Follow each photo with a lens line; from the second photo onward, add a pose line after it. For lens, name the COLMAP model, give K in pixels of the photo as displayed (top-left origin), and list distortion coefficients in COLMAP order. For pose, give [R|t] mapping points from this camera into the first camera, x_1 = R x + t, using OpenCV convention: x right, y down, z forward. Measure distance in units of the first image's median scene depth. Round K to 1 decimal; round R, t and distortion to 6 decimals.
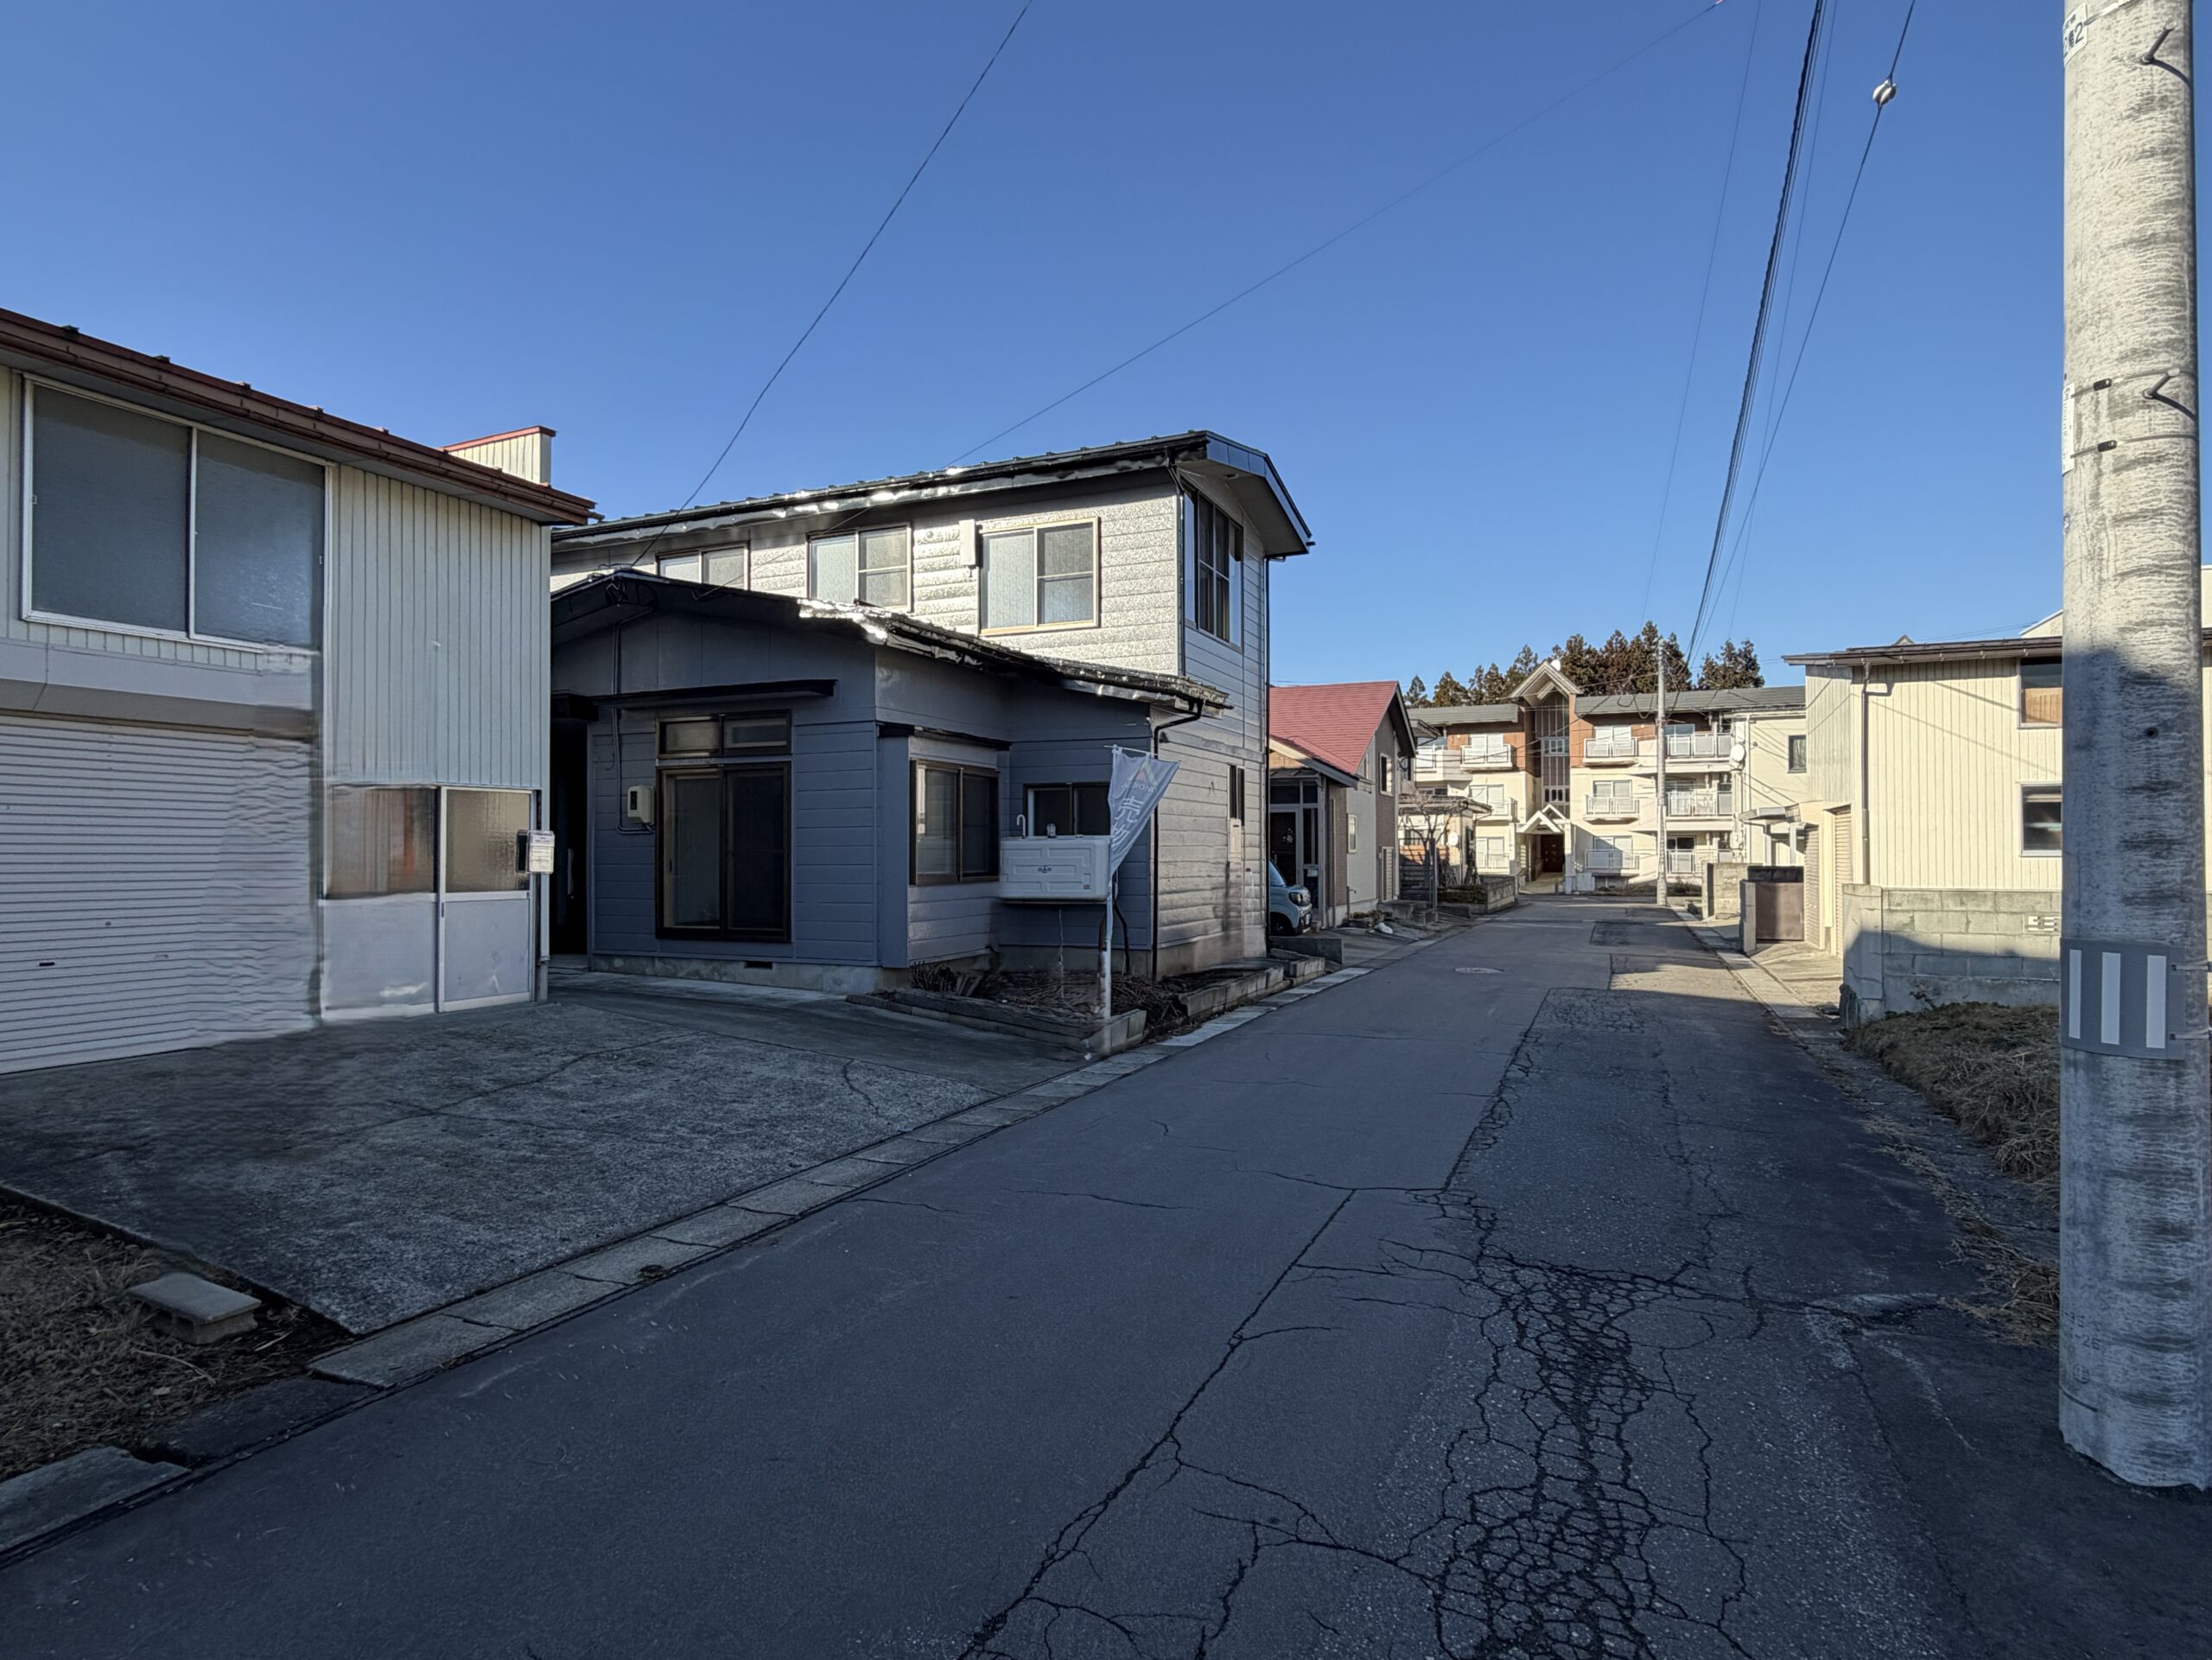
lens RADIAL K [[1196.6, 0, 1107.8], [0, 1196.6, 837.8], [0, 0, 1]] dist [-0.001135, 0.001963]
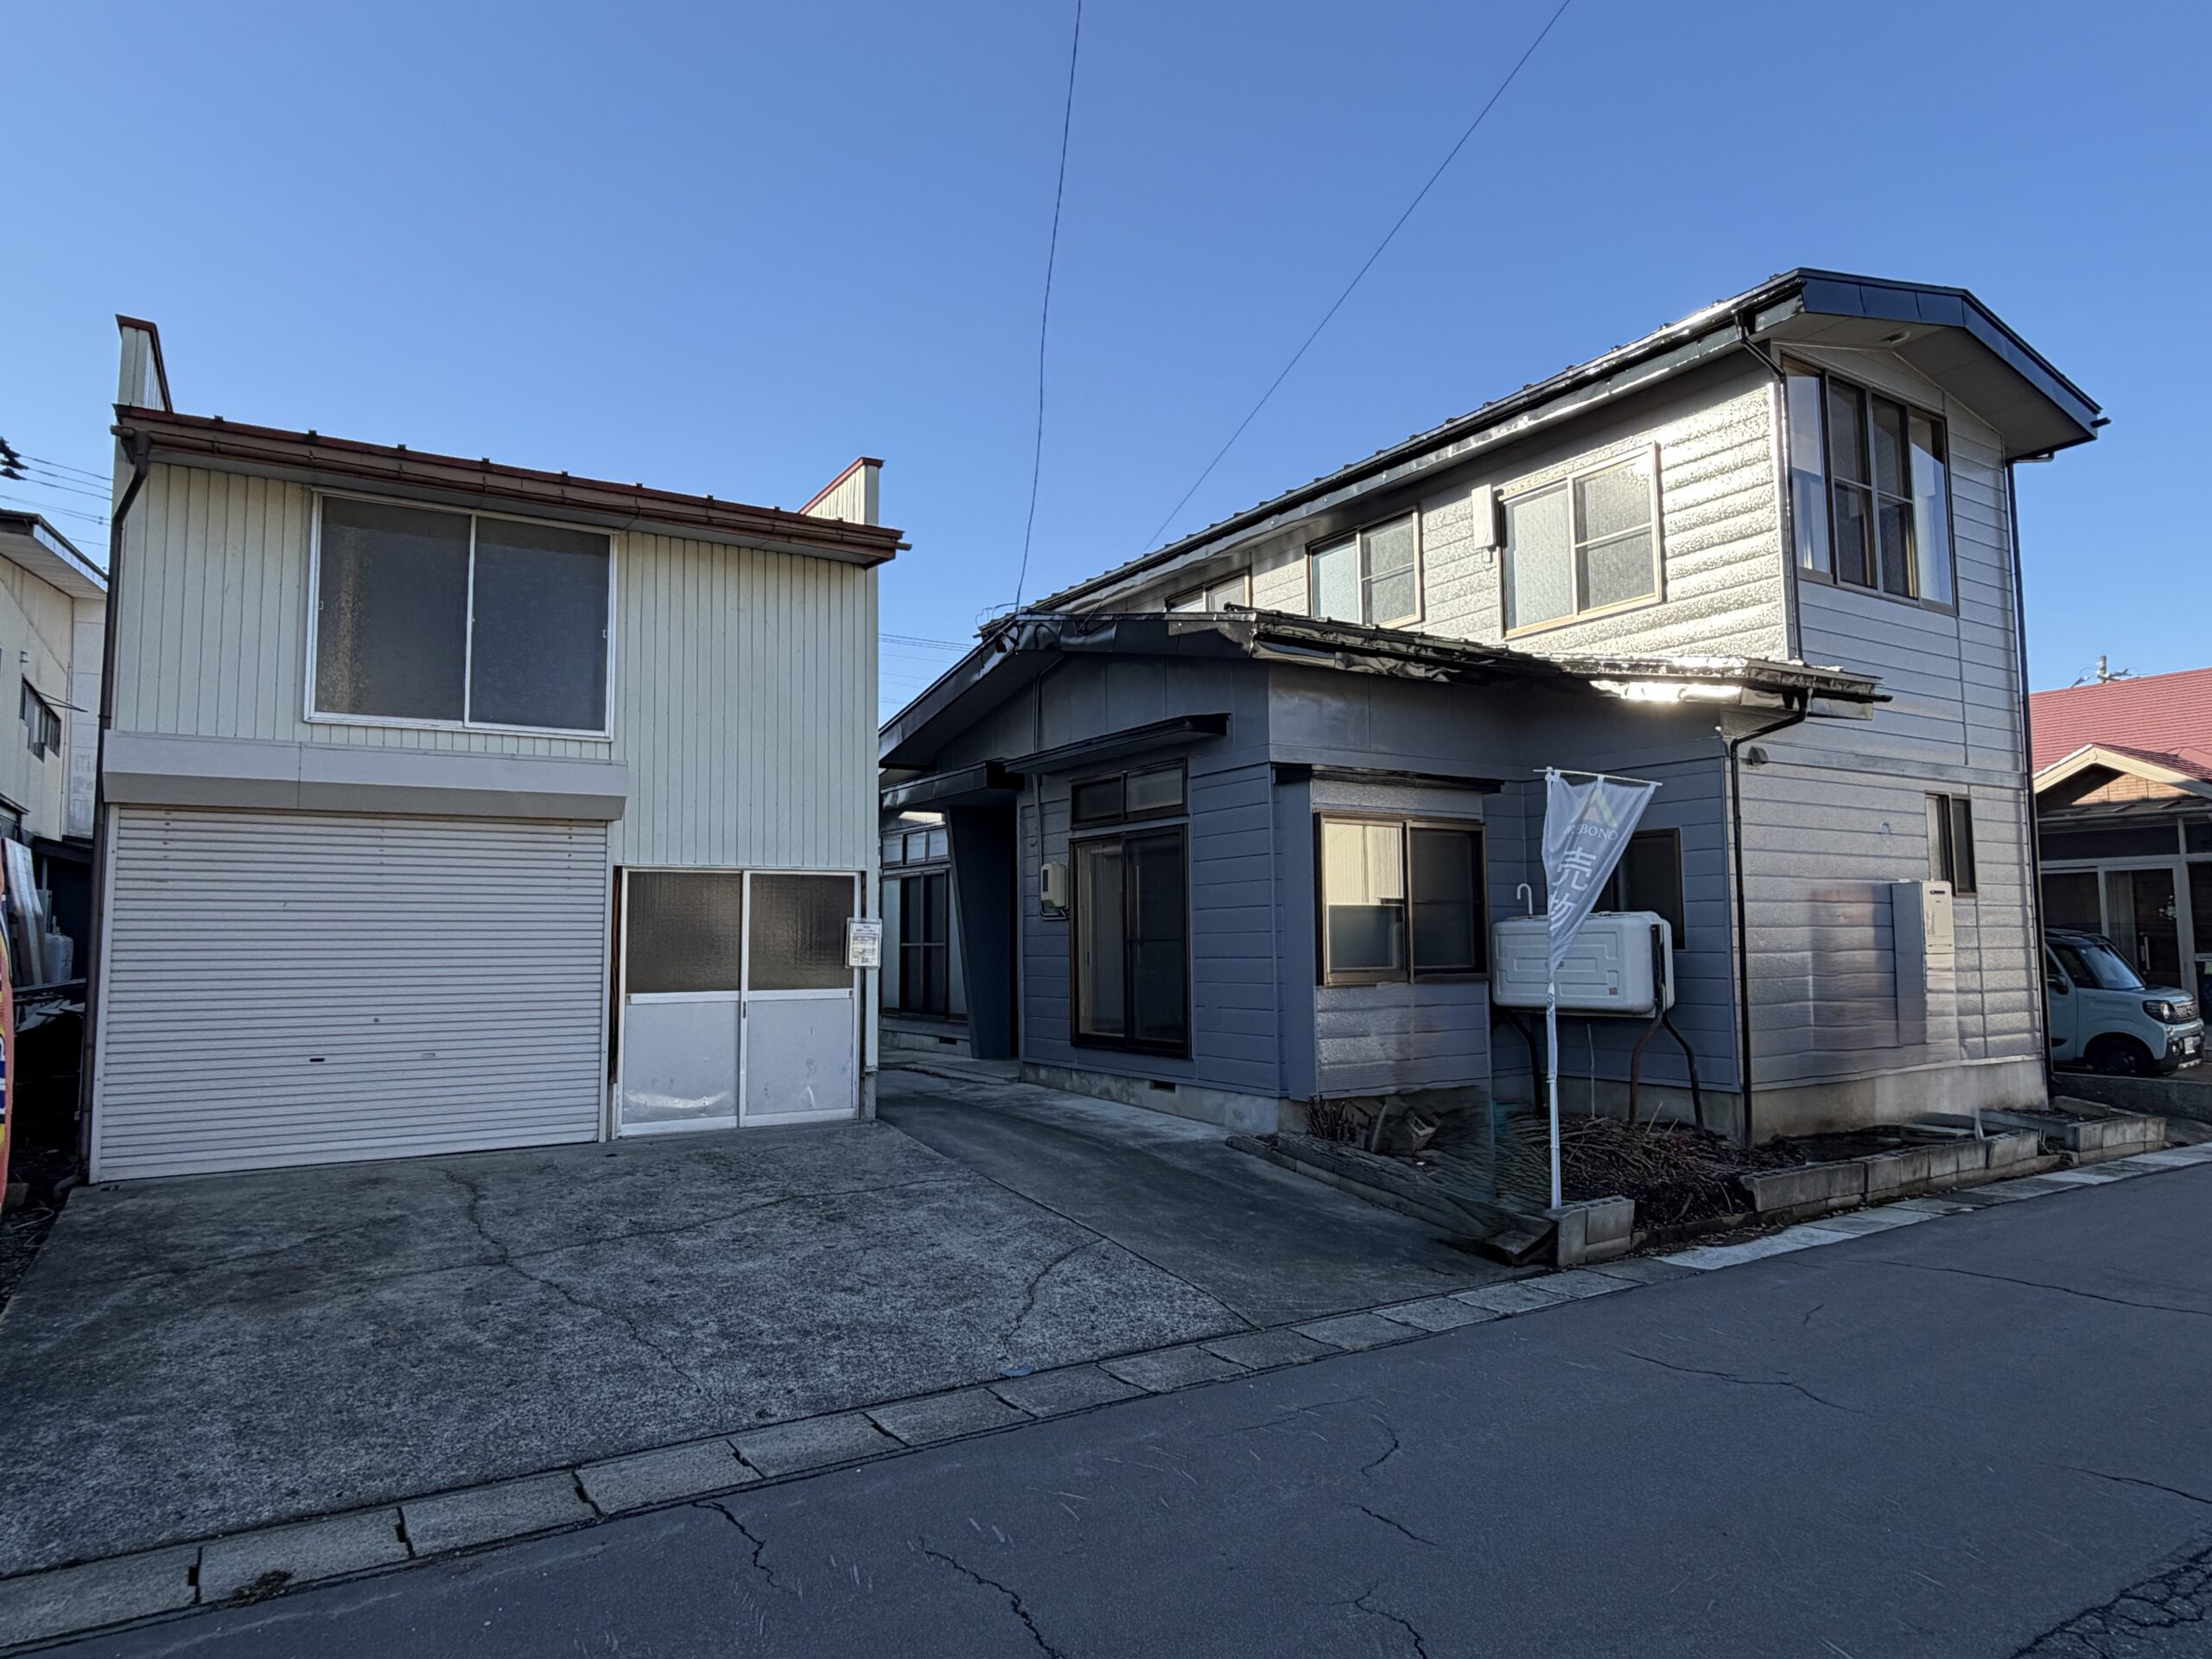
lens RADIAL K [[1343.2, 0, 1106.1], [0, 1343.2, 834.7], [0, 0, 1]] dist [0.003700, -0.003097]
pose [[0.831418, -0.050925, -0.553309, 0.201354], [0.014598, 0.997450, -0.069866, 0.003812], [0.555455, 0.050011, 0.830041, 0.285615]]
